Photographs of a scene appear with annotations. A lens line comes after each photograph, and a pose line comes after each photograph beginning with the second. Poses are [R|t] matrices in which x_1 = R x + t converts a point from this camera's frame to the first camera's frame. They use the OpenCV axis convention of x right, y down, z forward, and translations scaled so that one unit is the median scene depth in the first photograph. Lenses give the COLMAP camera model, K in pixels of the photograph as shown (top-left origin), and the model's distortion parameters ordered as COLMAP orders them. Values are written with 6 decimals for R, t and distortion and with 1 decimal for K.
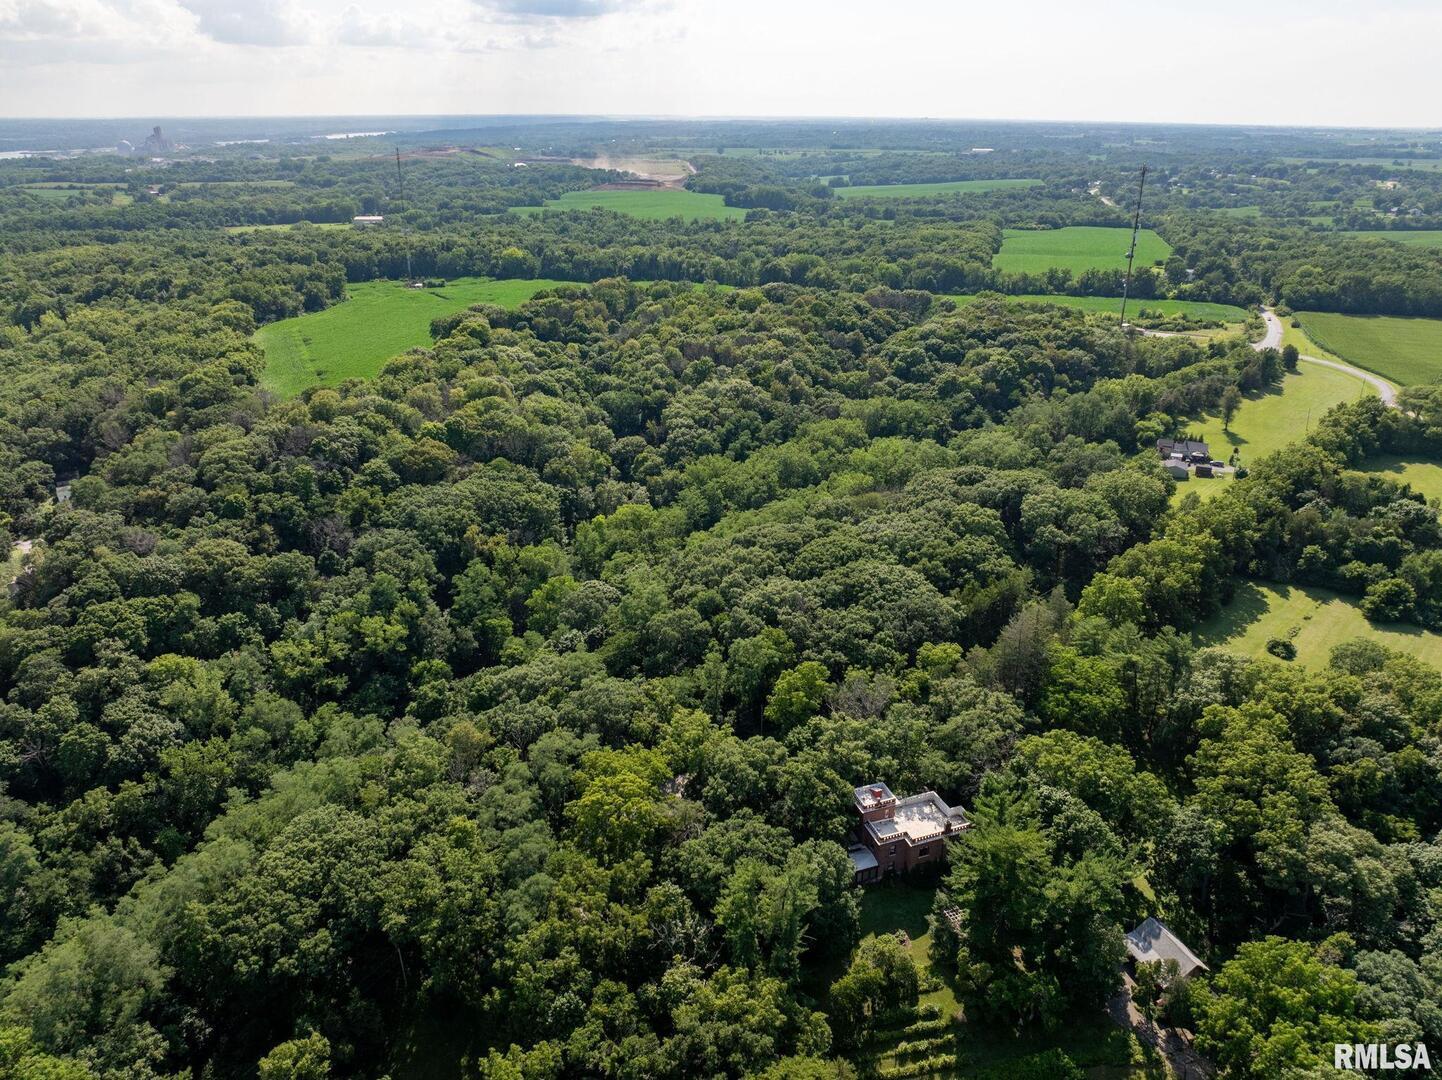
lens RADIAL K [[1006.2, 0, 721.0], [0, 1006.2, 540.0], [0, 0, 1]] dist [-0.055929, 0.030409]
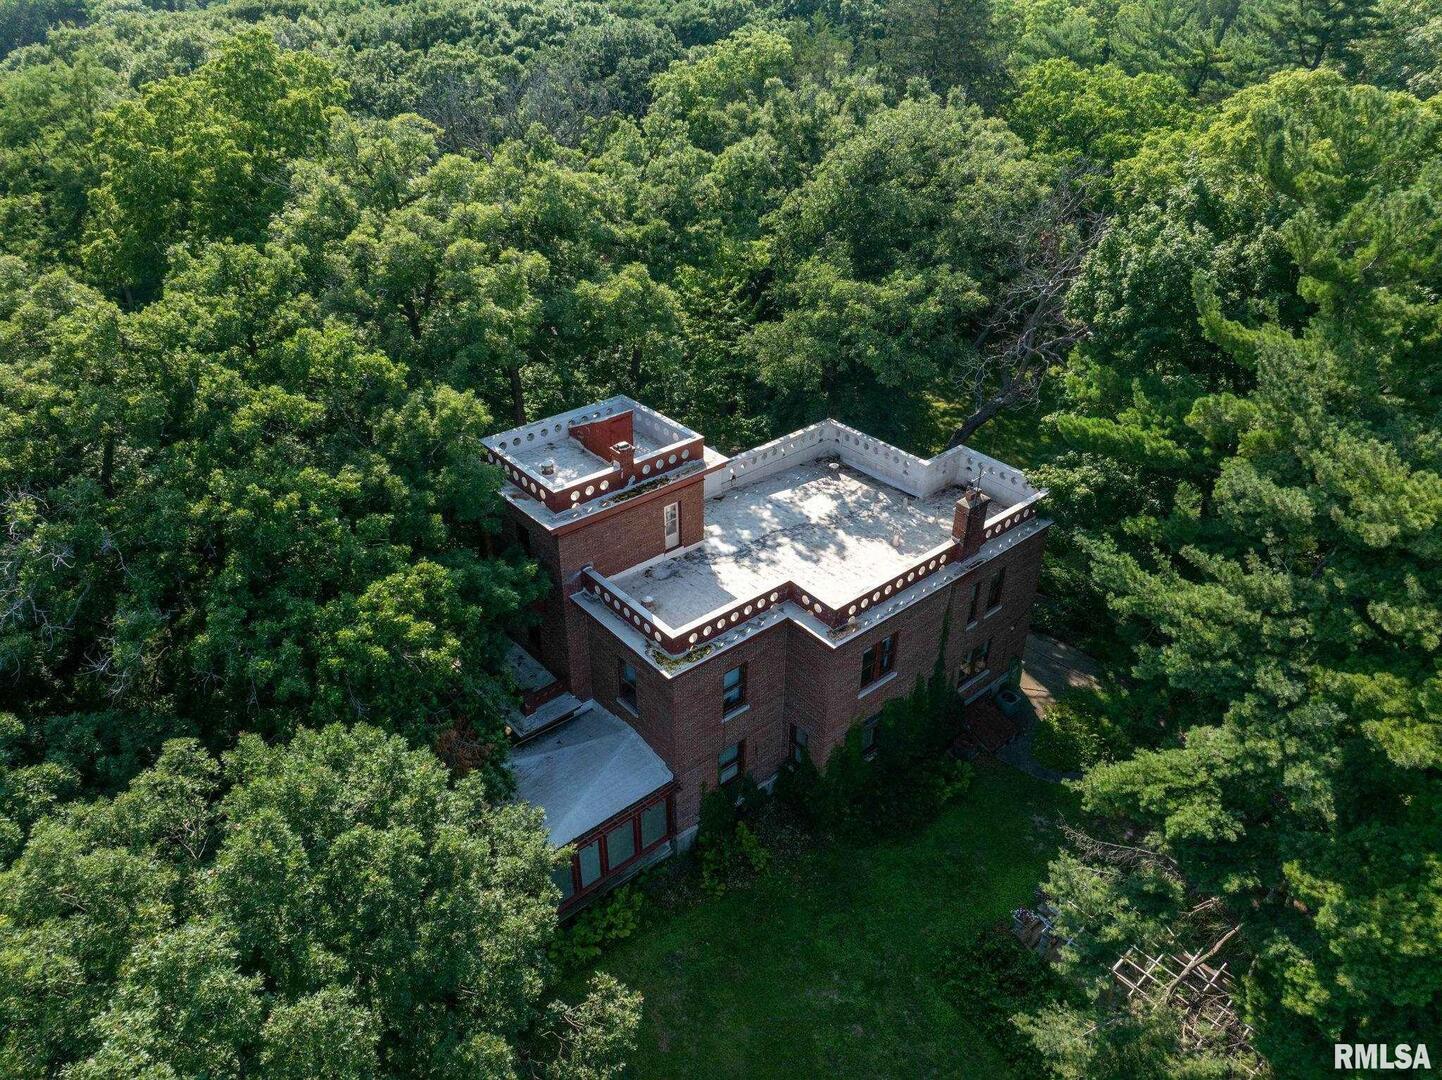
lens RADIAL K [[1006.2, 0, 721.0], [0, 1006.2, 540.0], [0, 0, 1]] dist [-0.055929, 0.030409]
pose [[0.943319, -0.186546, 0.274499, 0.121789], [0.141725, 0.974300, 0.175081, 0.249344], [-0.300105, -0.126254, 0.945514, 0.826205]]
